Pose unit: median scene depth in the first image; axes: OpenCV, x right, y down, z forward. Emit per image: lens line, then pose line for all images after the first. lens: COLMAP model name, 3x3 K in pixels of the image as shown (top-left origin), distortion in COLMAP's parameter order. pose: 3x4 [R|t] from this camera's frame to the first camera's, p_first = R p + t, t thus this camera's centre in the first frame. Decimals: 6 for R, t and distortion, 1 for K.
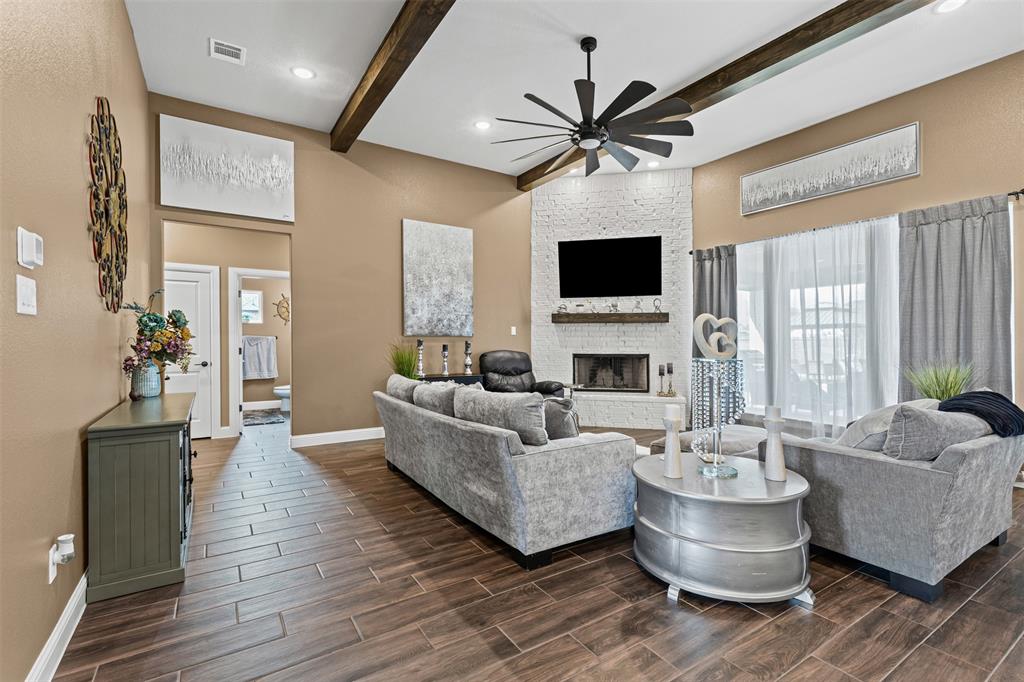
lens RADIAL K [[466.4, 0, 516.2], [0, 466.4, 334.0], [0, 0, 1]] dist [0.015759, -0.001061]
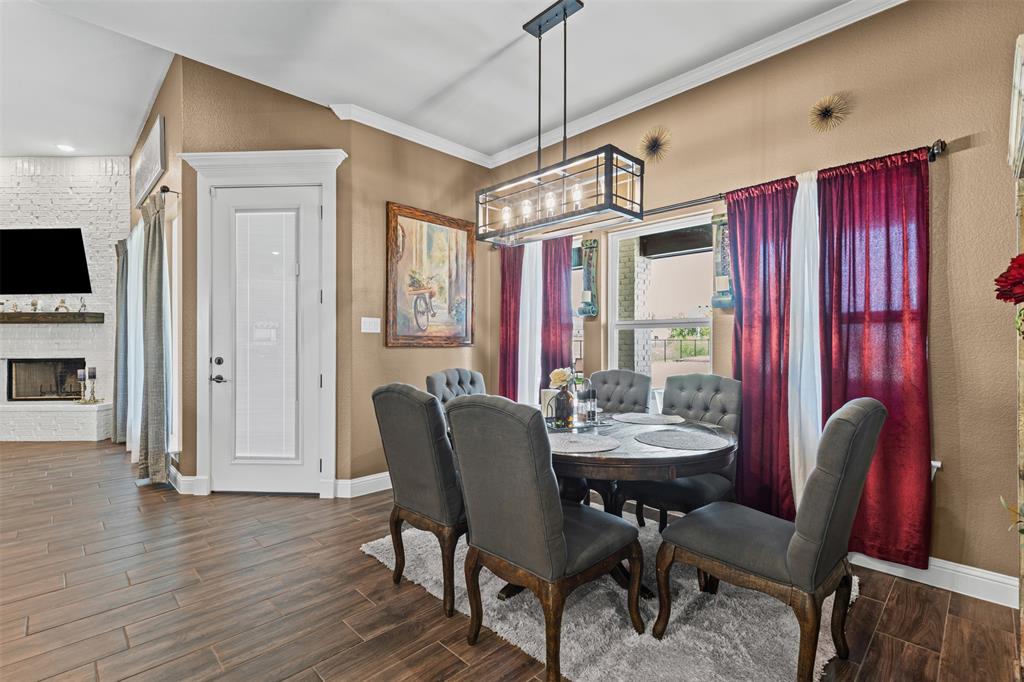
lens RADIAL K [[466.4, 0, 505.7], [0, 466.4, 341.9], [0, 0, 1]] dist [0.015759, -0.001061]
pose [[0.980616, -0.005887, 0.195849, 0.927926], [0.003702, 0.999927, 0.011520, 0.004540], [-0.195902, -0.010572, 0.980566, -0.066512]]
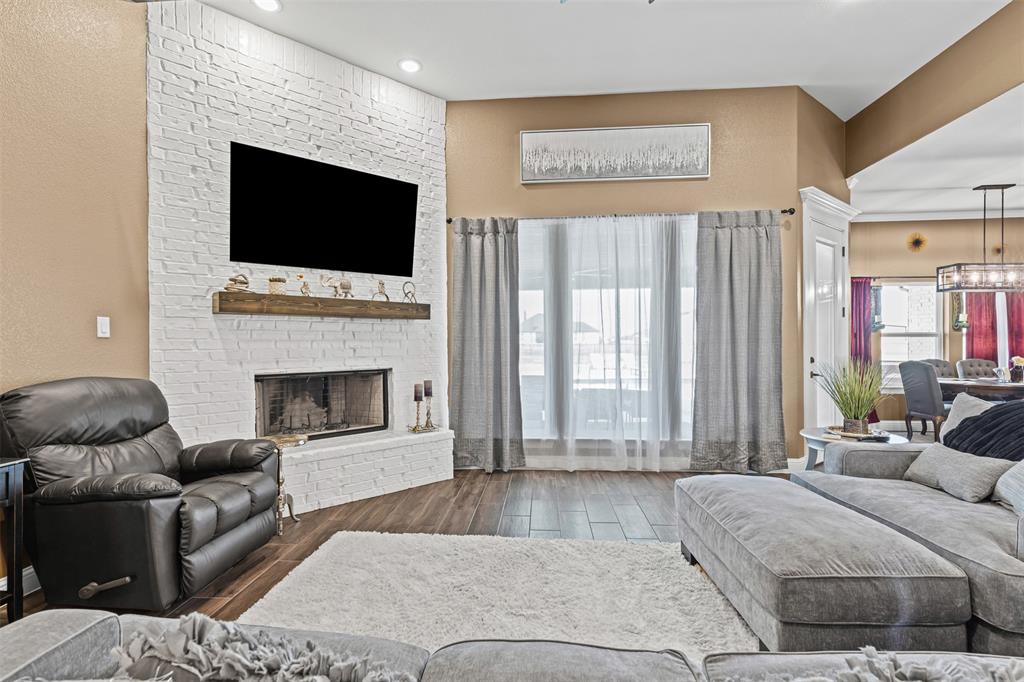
lens RADIAL K [[466.4, 0, 520.4], [0, 466.4, 338.0], [0, 0, 1]] dist [0.015759, -0.001061]
pose [[0.600221, 0.003715, 0.799825, -0.119004], [-0.001773, 0.999993, -0.003315, 0.003850], [-0.799832, 0.000571, 0.600224, 0.490573]]
